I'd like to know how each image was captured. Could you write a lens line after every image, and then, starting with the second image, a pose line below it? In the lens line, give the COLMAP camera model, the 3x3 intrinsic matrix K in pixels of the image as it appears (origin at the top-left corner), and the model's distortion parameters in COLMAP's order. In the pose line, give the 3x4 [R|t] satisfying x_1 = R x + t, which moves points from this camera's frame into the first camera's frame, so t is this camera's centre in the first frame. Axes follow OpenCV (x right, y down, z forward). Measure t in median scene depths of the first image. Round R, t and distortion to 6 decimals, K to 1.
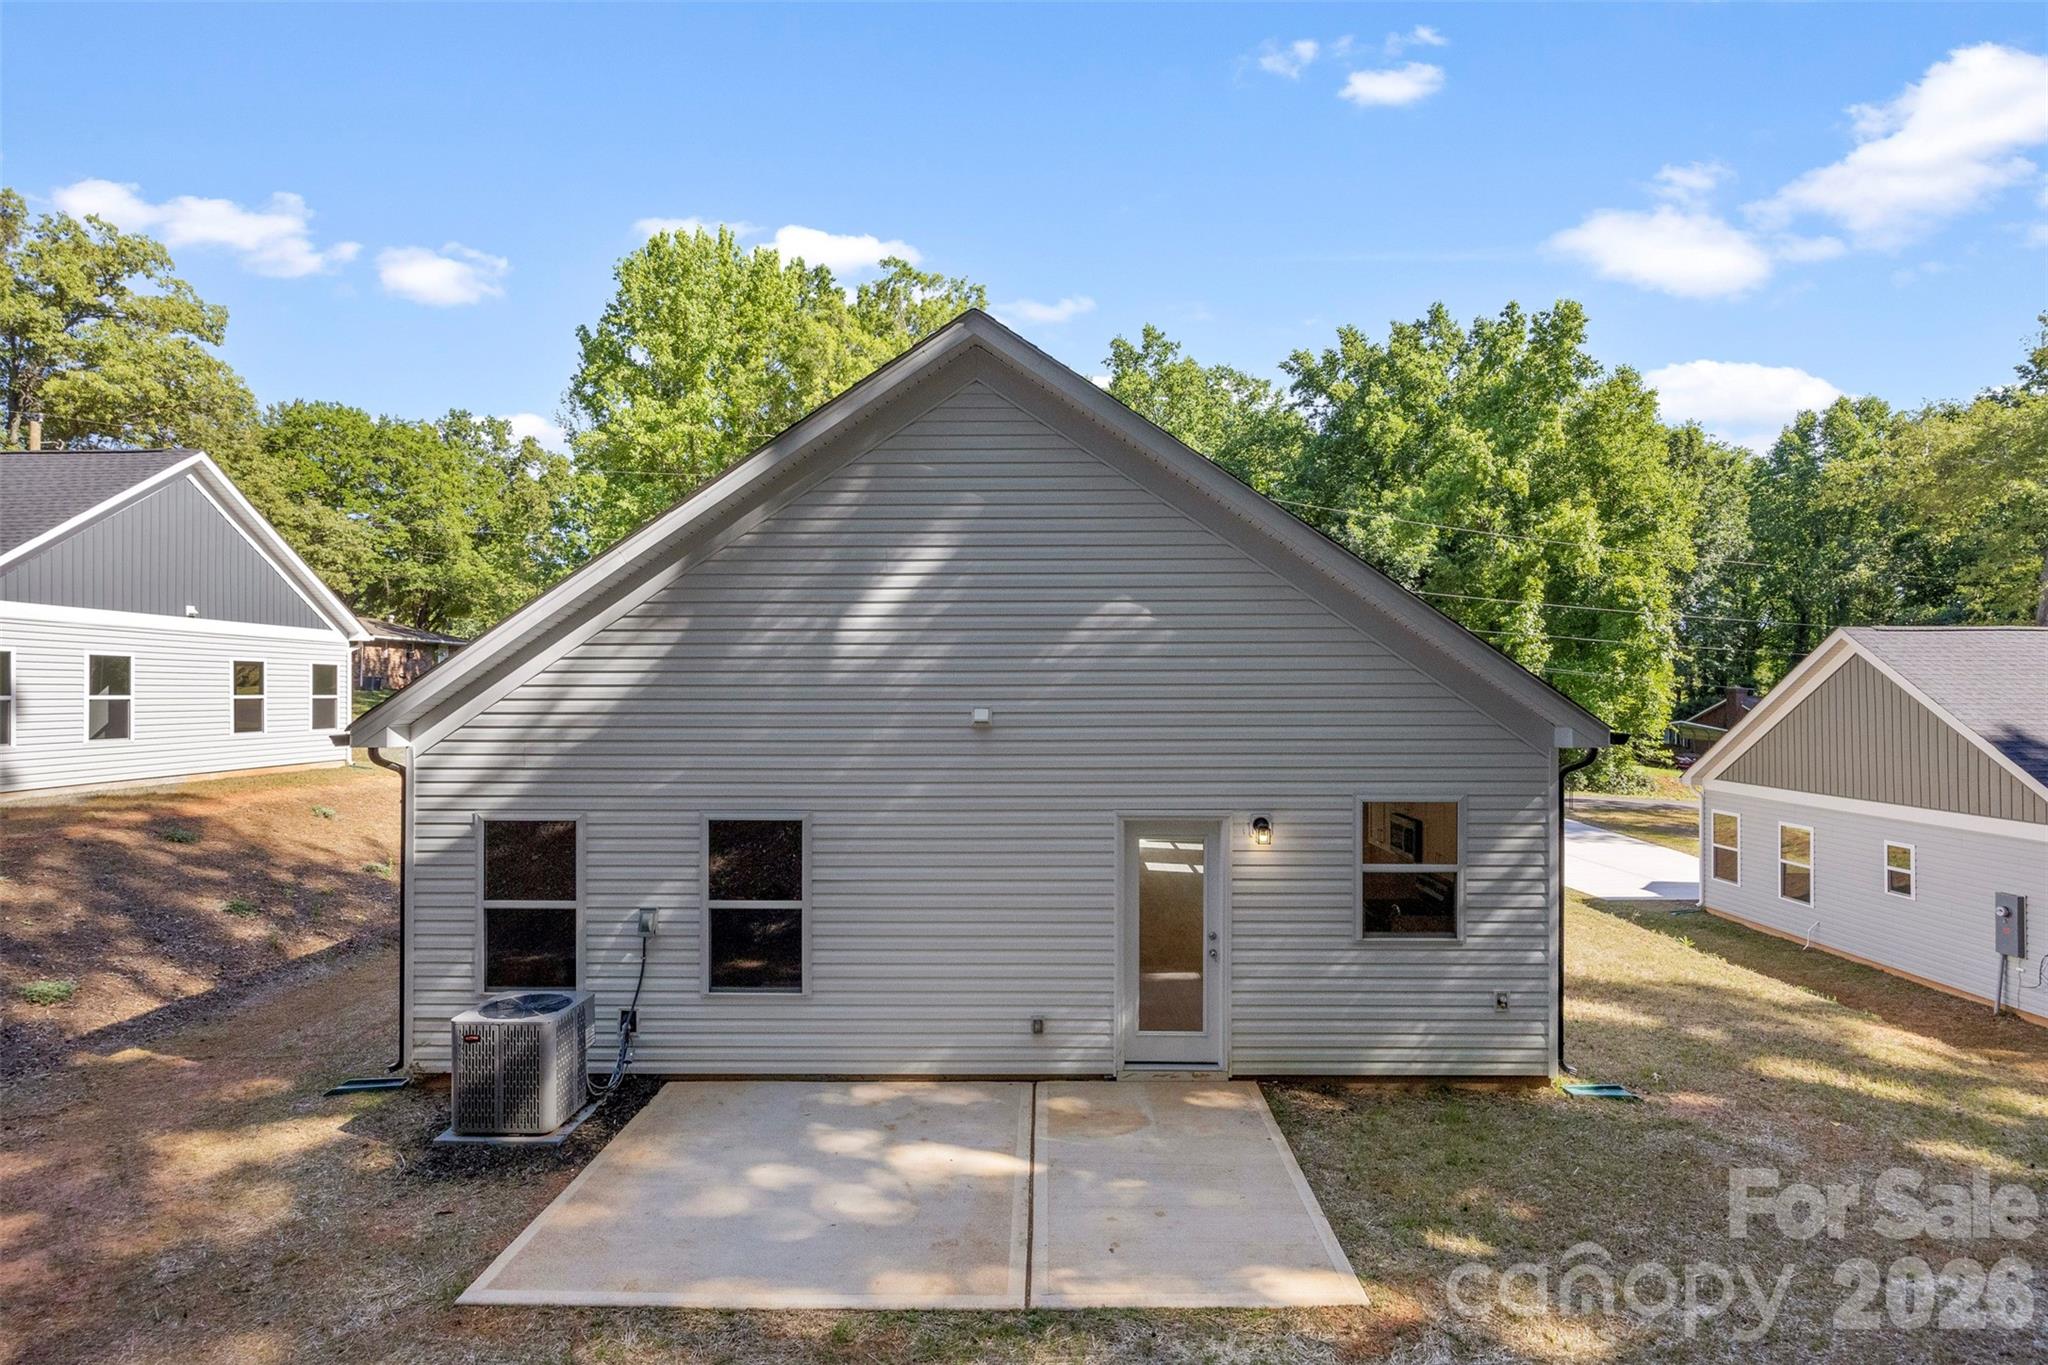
lens RADIAL K [[1035.5, 0, 1024.0], [0, 1035.5, 682.5], [0, 0, 1]] dist [-0.011668, 0.000261]
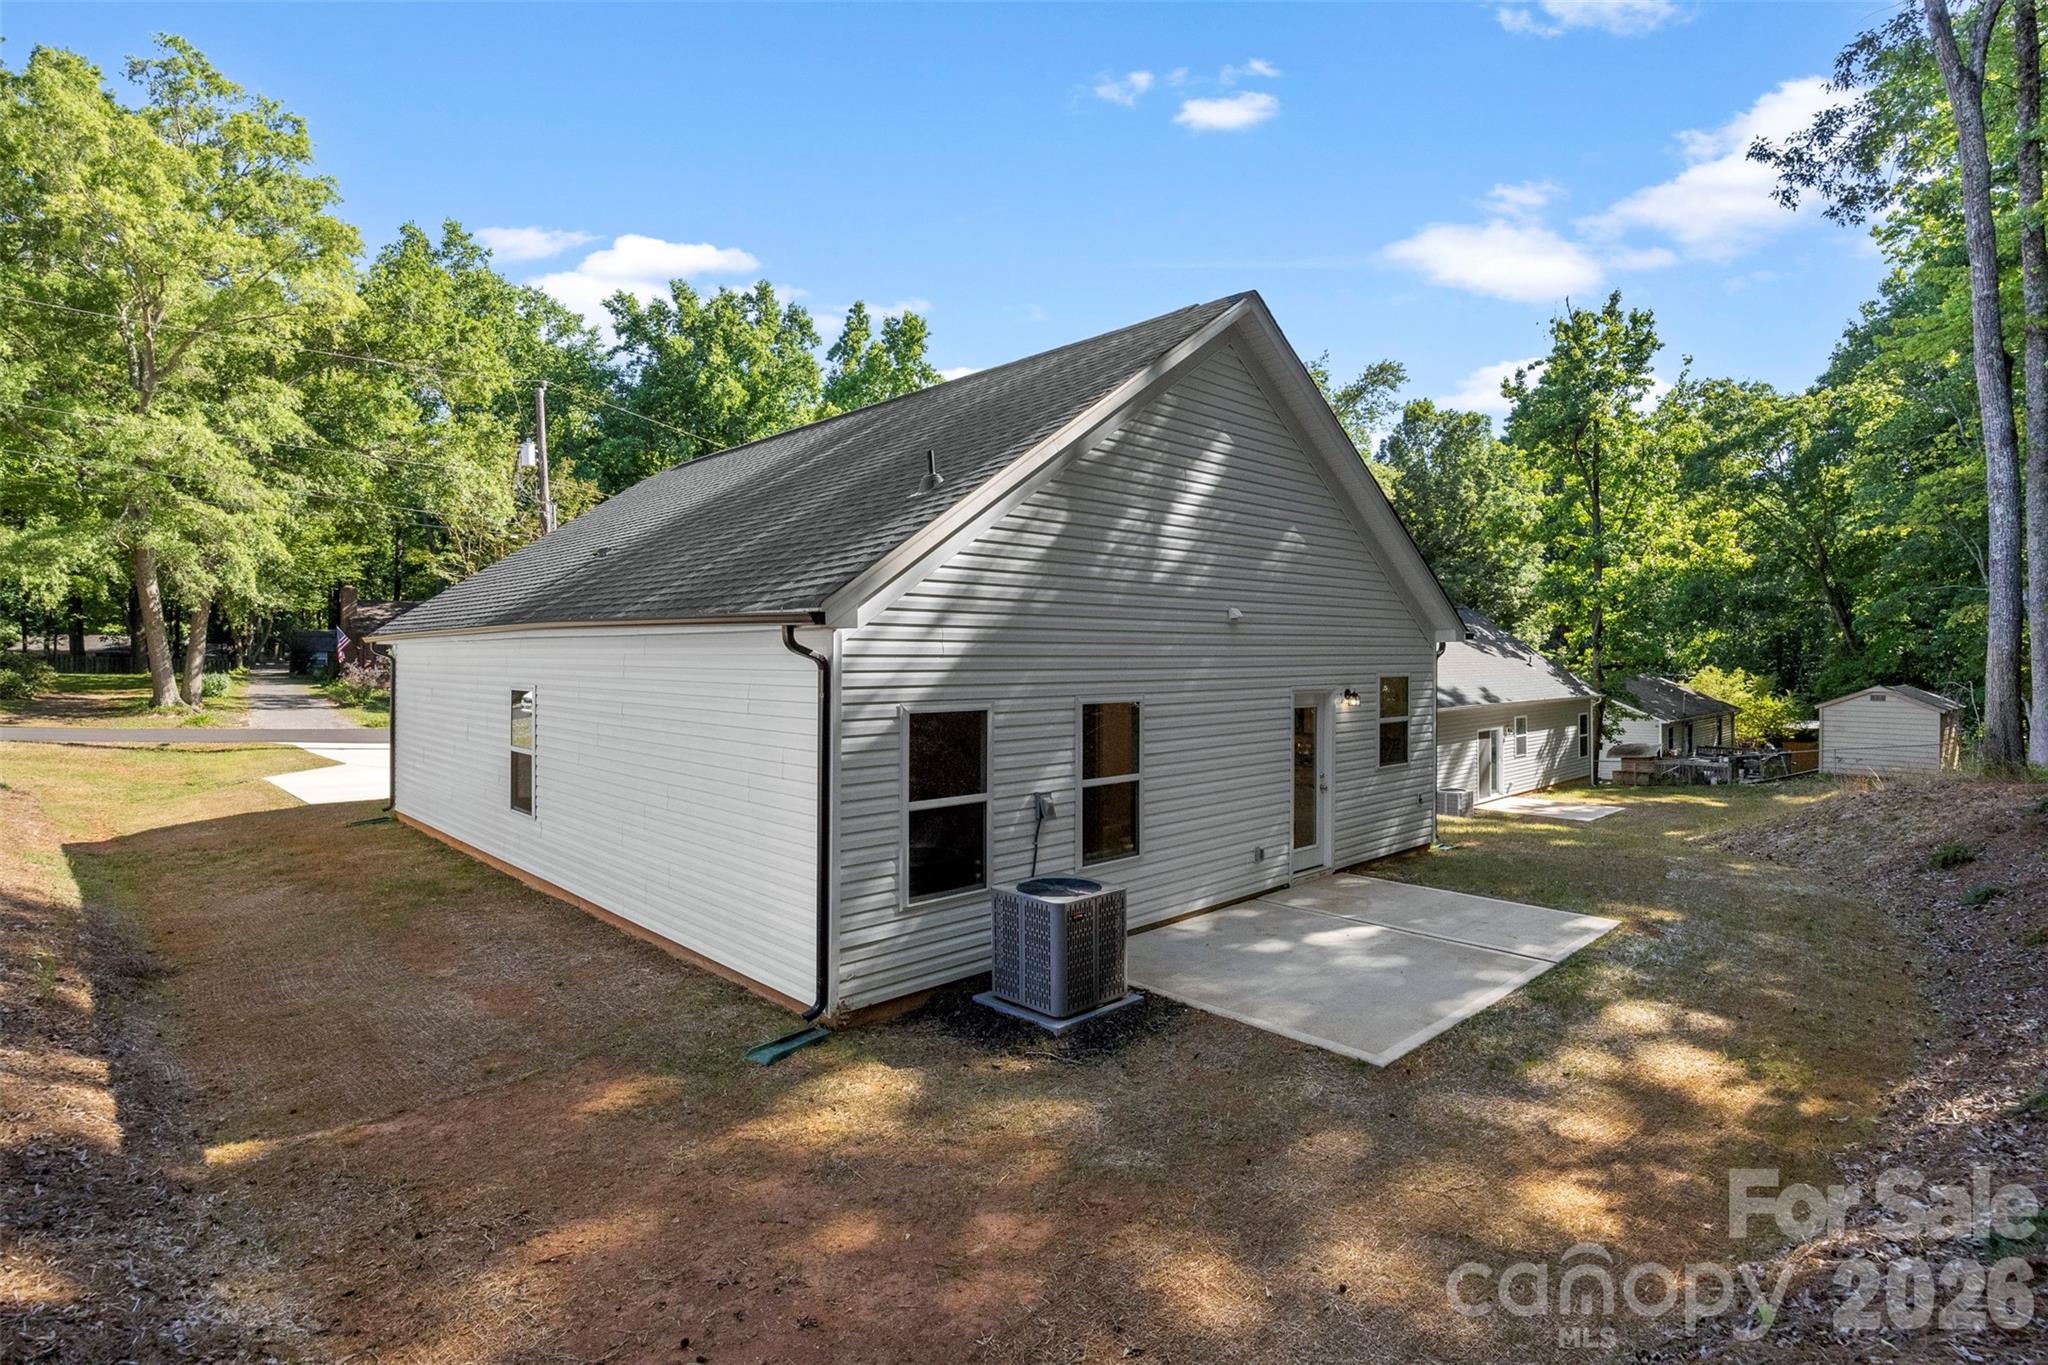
lens RADIAL K [[1037.5, 0, 1044.6], [0, 1037.5, 650.0], [0, 0, 1]] dist [-0.013472, -0.000169]
pose [[0.698511, 0.005399, 0.715579, -1.089258], [-0.007714, 0.999970, -0.000014, 0.077422], [-0.715558, -0.005510, 0.698532, 0.284057]]
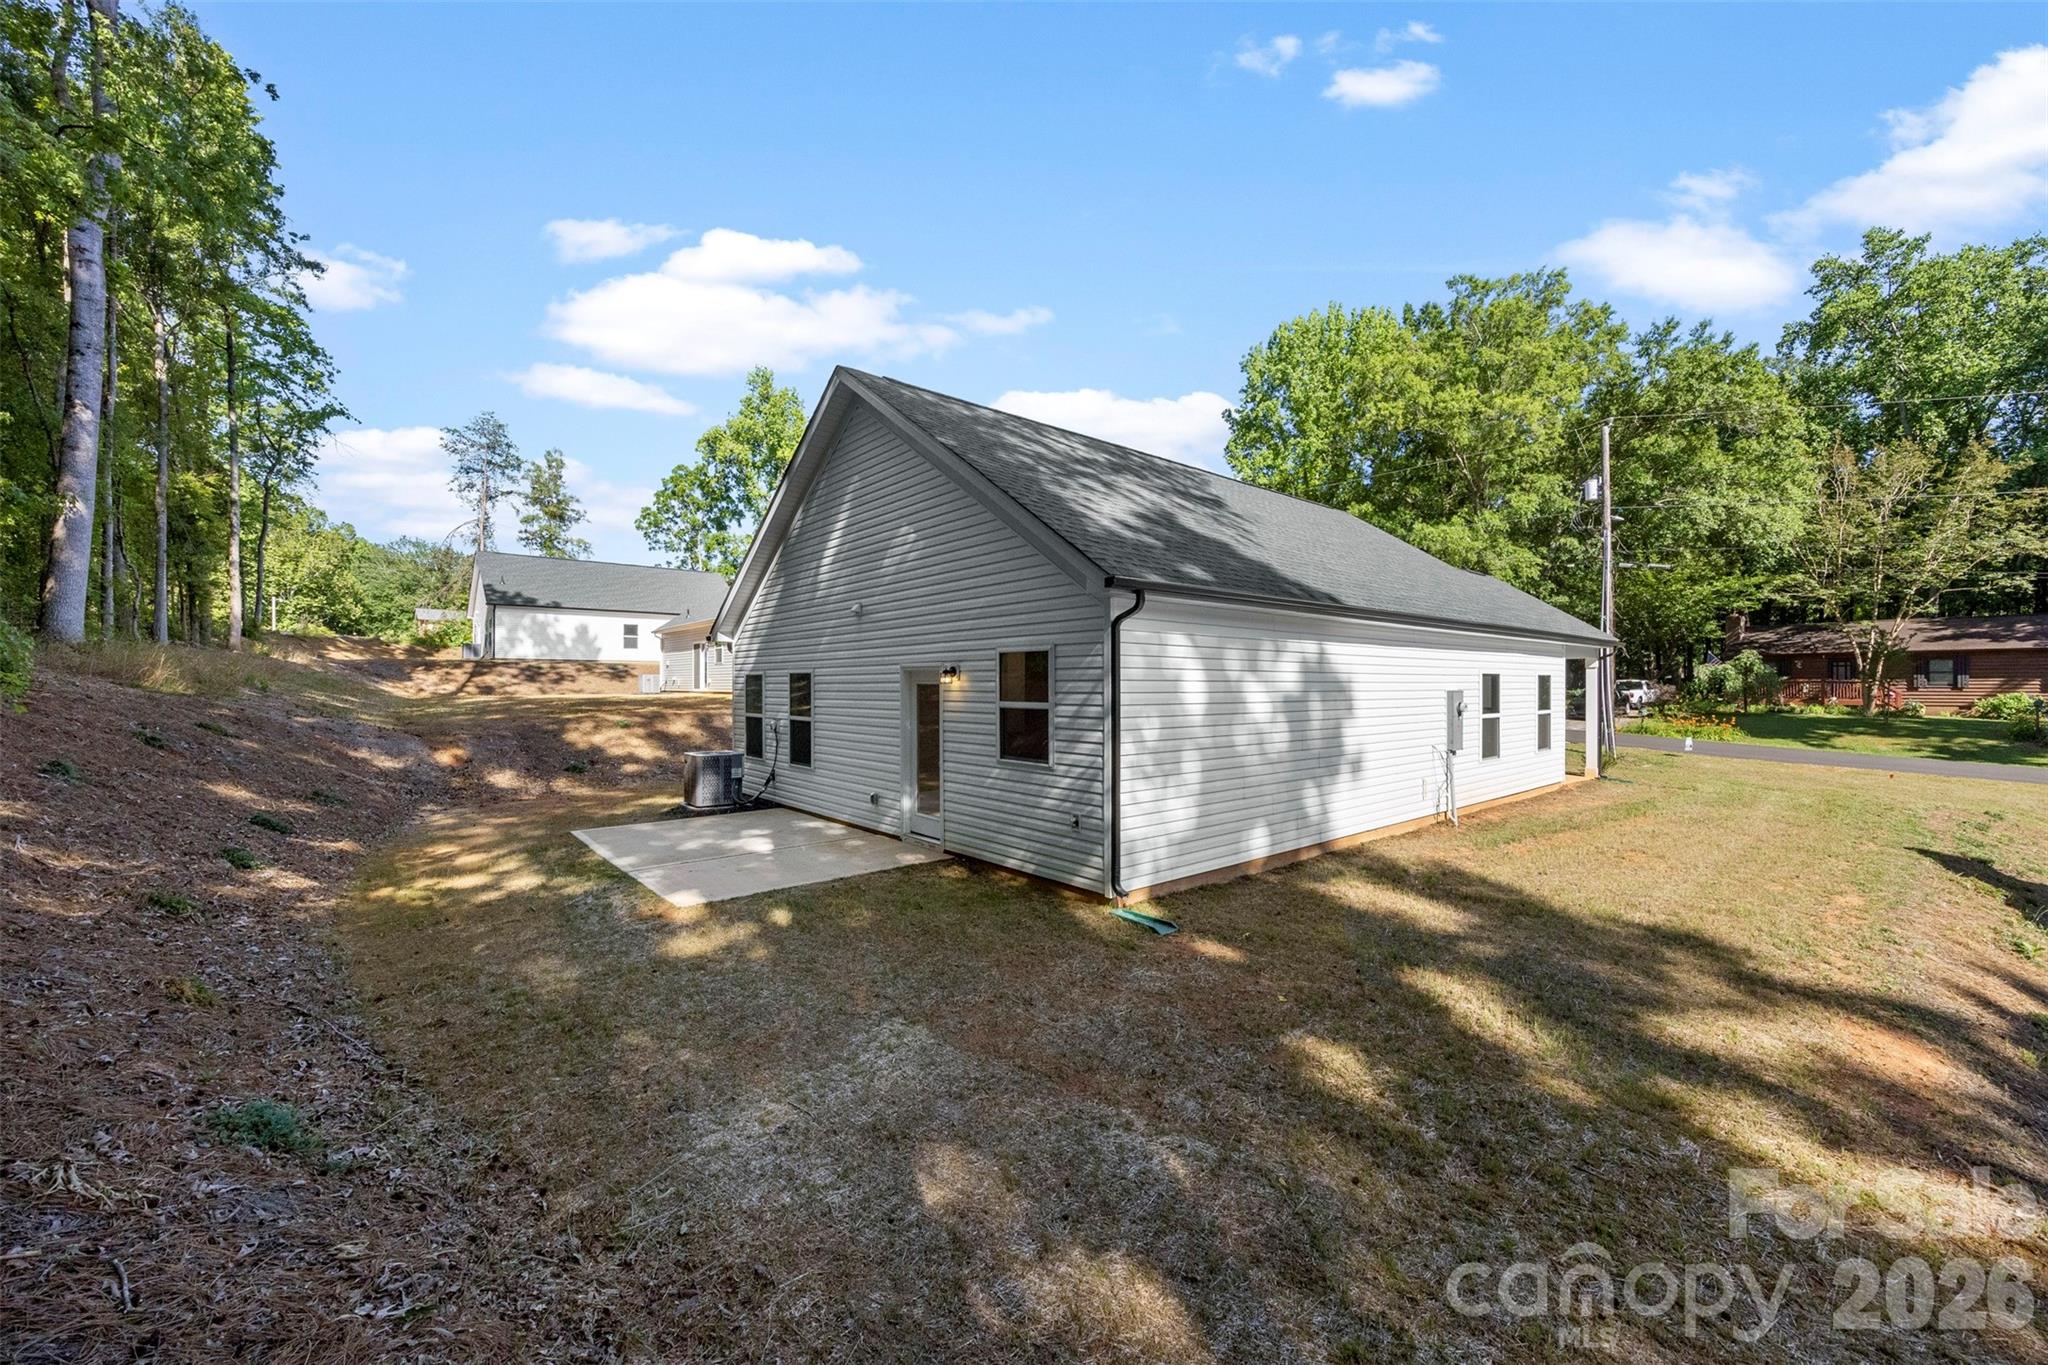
lens RADIAL K [[781.9, 0, 1024.0], [0, 781.9, 682.5], [0, 0, 1]] dist [-0.001112, -0.000106]
pose [[0.656183, -0.001370, -0.754601, 1.066455], [0.005795, 0.999978, 0.003224, 0.146687], [0.754580, -0.006489, 0.656176, 0.375205]]
